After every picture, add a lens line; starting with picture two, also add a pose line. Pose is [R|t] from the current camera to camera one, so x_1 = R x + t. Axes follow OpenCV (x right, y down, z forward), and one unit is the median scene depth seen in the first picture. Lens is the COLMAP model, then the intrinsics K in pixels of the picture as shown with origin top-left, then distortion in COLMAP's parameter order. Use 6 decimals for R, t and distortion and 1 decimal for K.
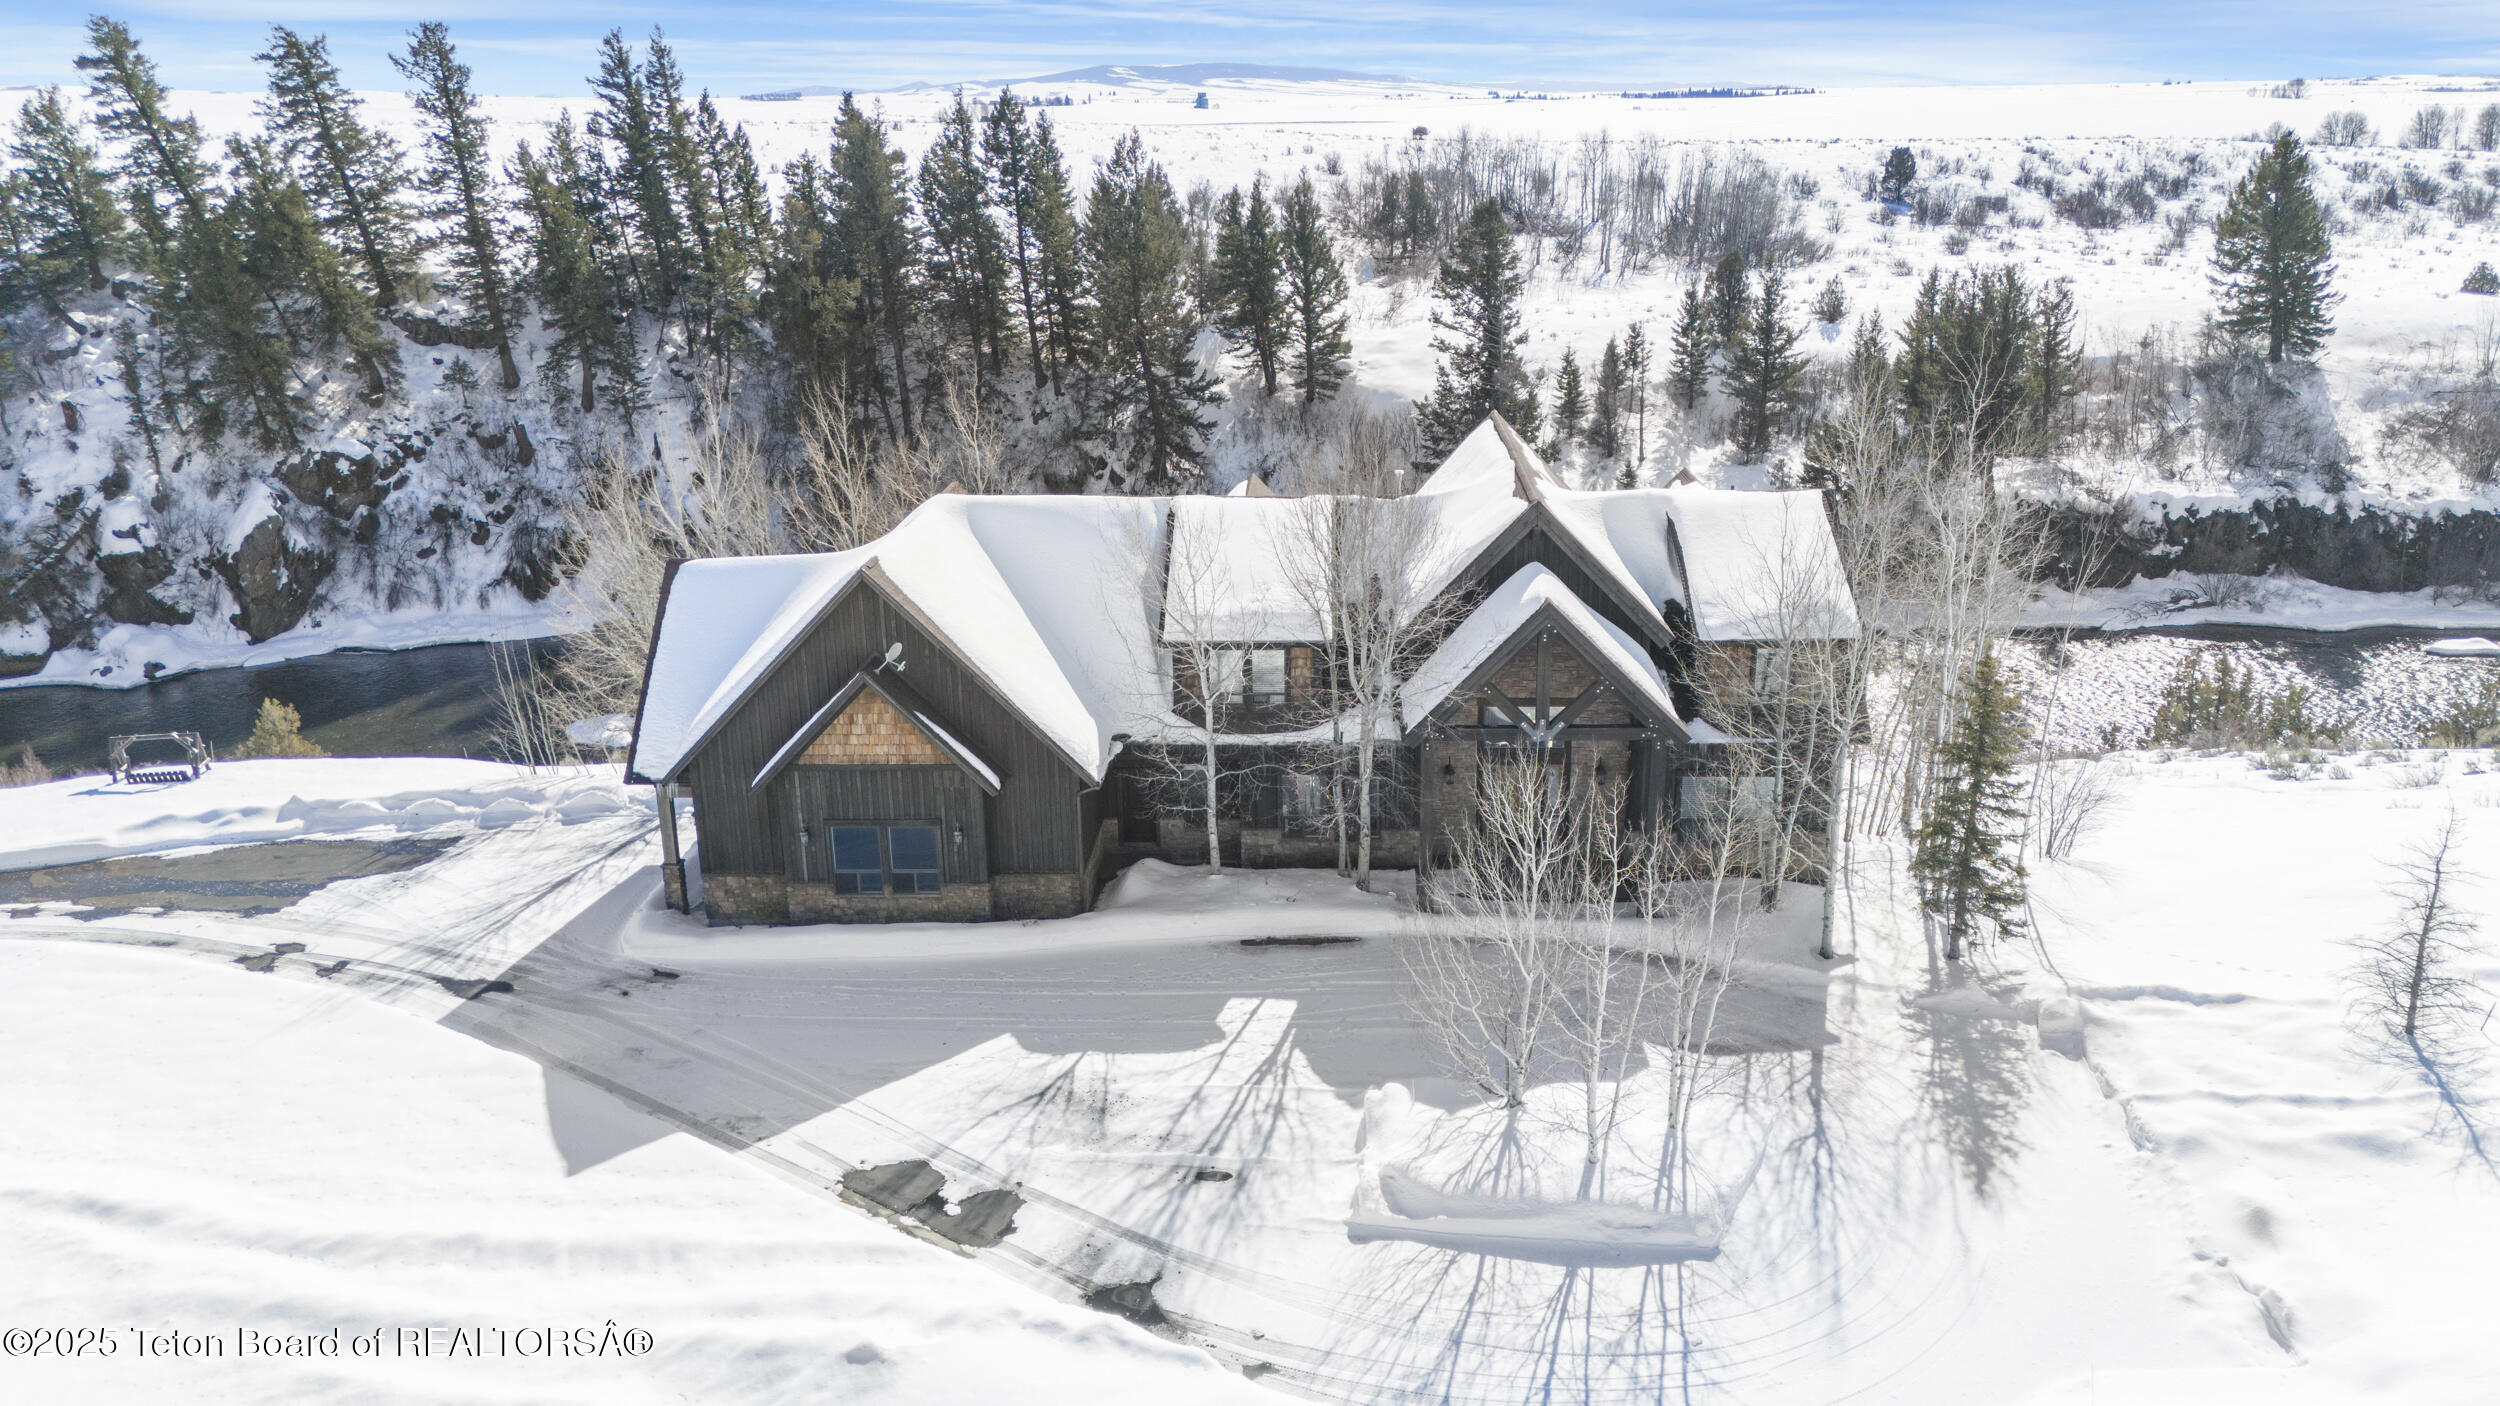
lens RADIAL K [[1806.1, 0, 1248.5], [0, 1806.1, 693.0], [0, 0, 1]] dist [0.037926, -0.031578]
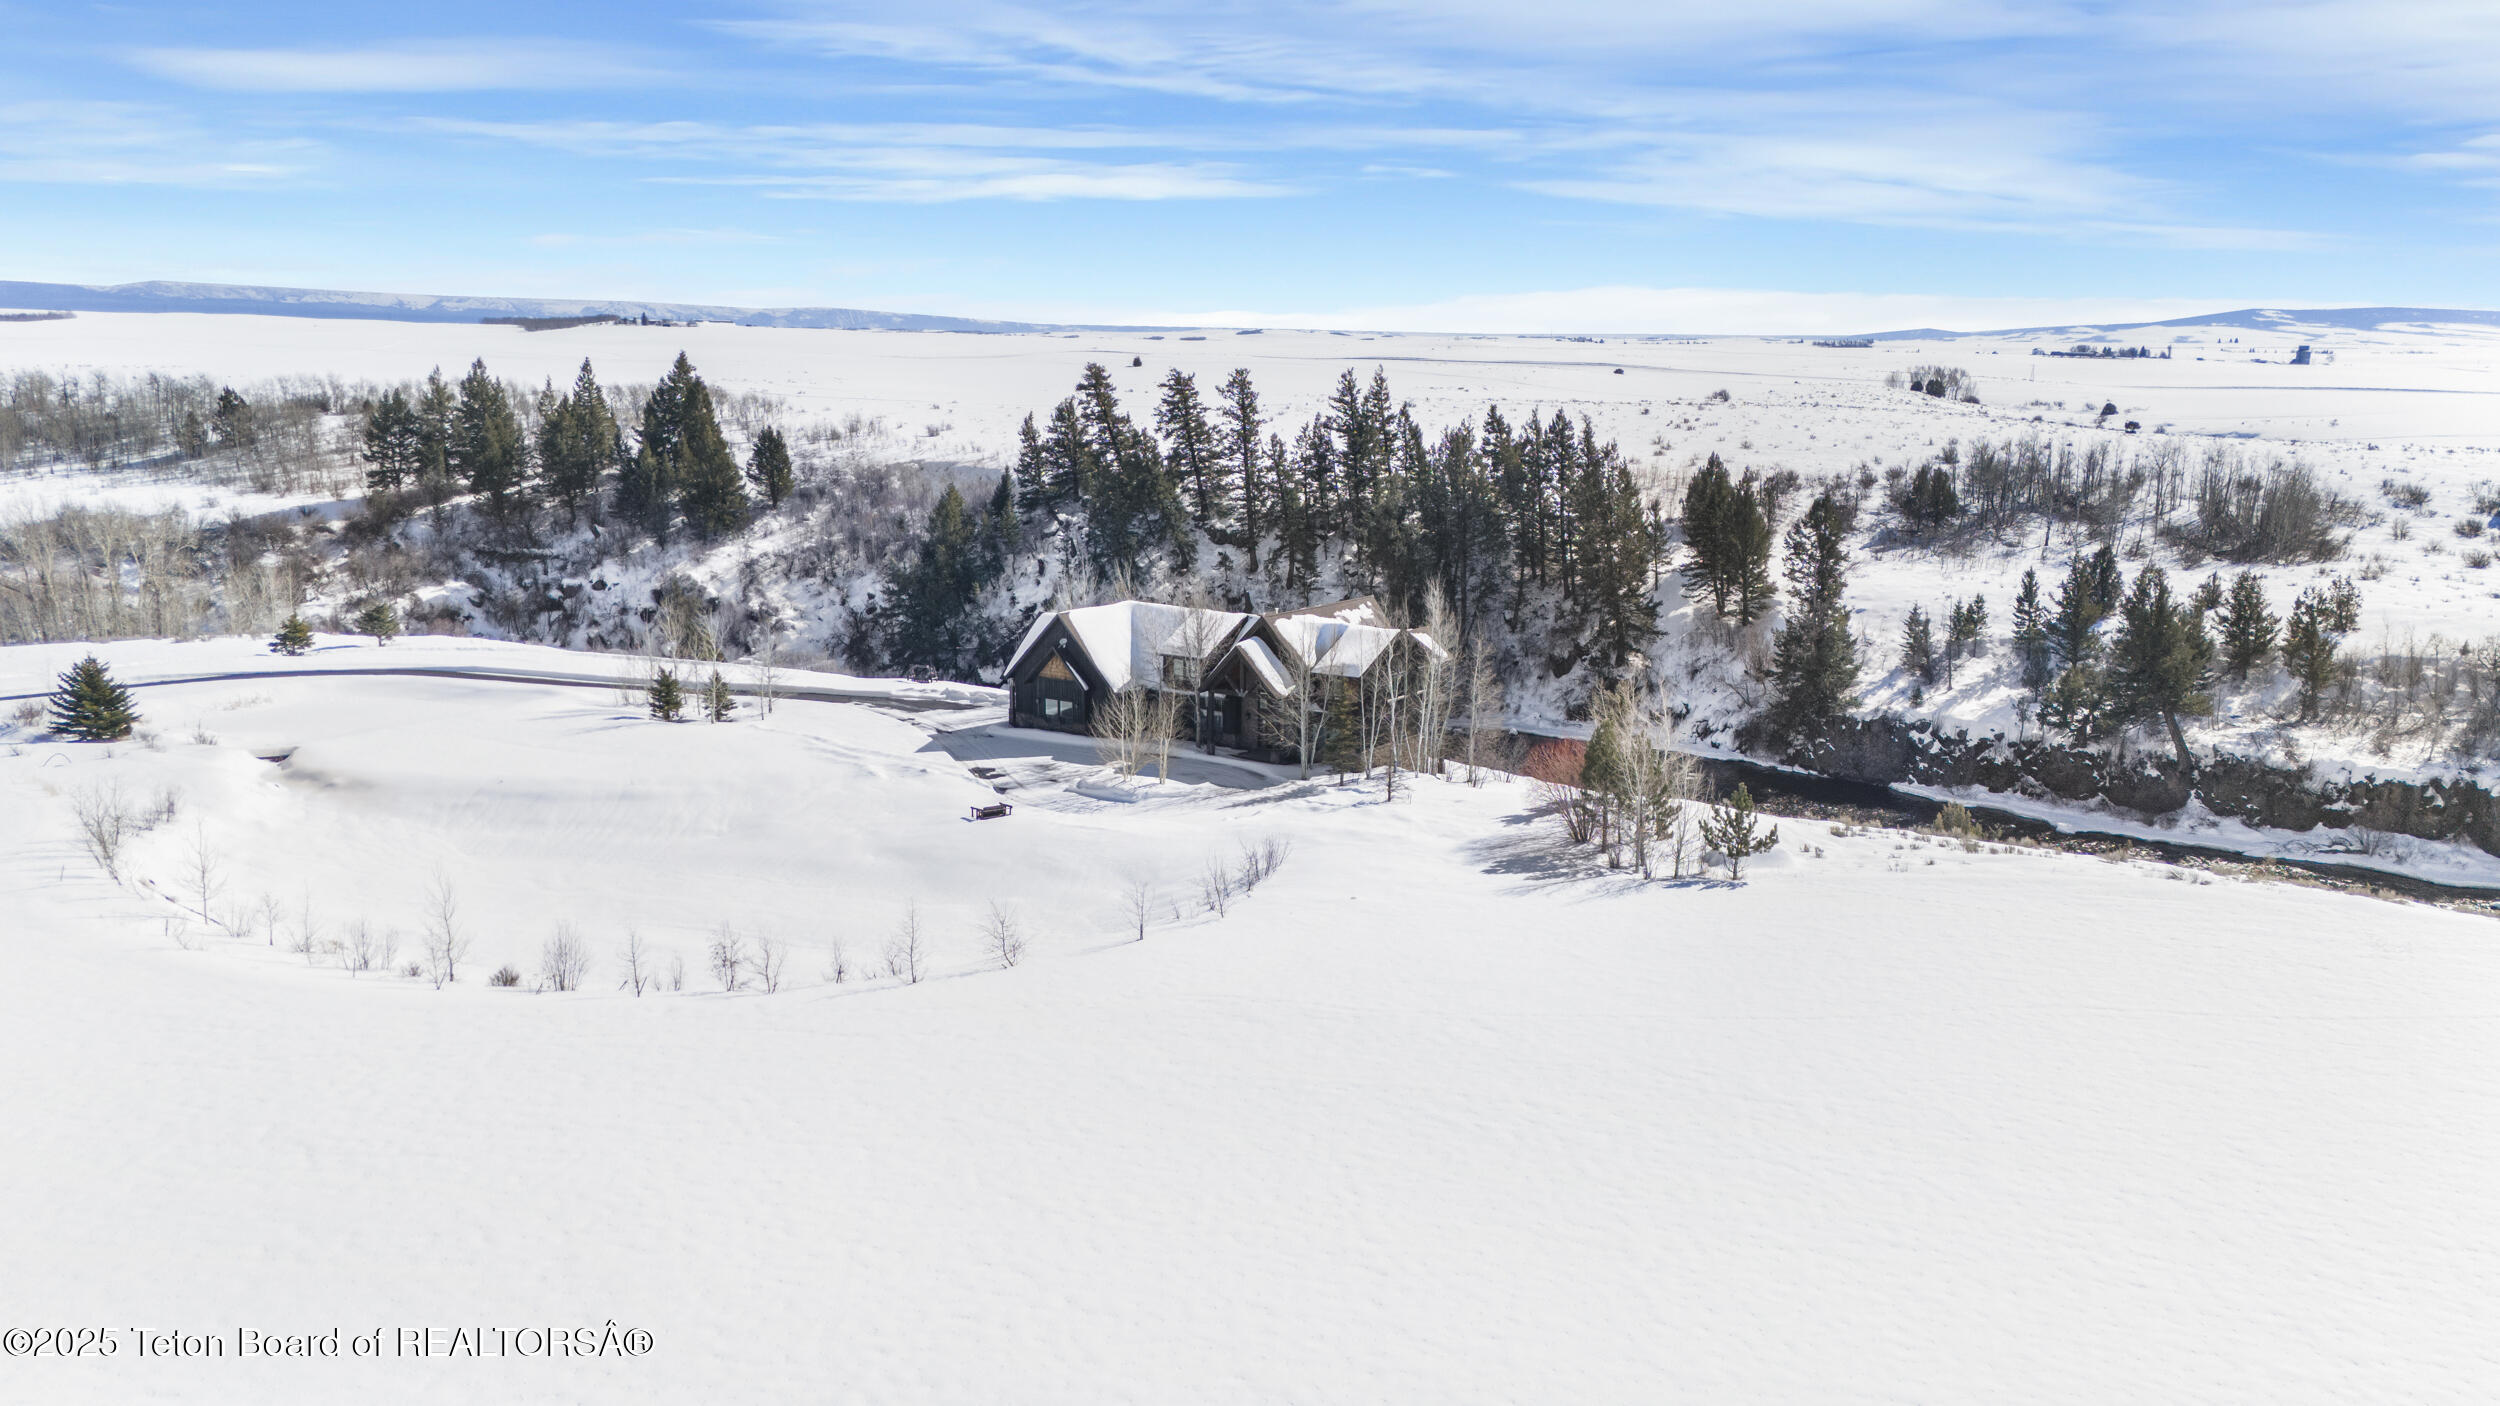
lens RADIAL K [[1806.1, 0, 1232.6], [0, 1806.1, 700.3], [0, 0, 1]] dist [0.037926, -0.031578]
pose [[0.834475, 0.119215, -0.537996, 0.528661], [-0.182404, 0.981037, -0.065534, 0.068874], [0.519981, 0.152819, 0.840396, -0.440176]]
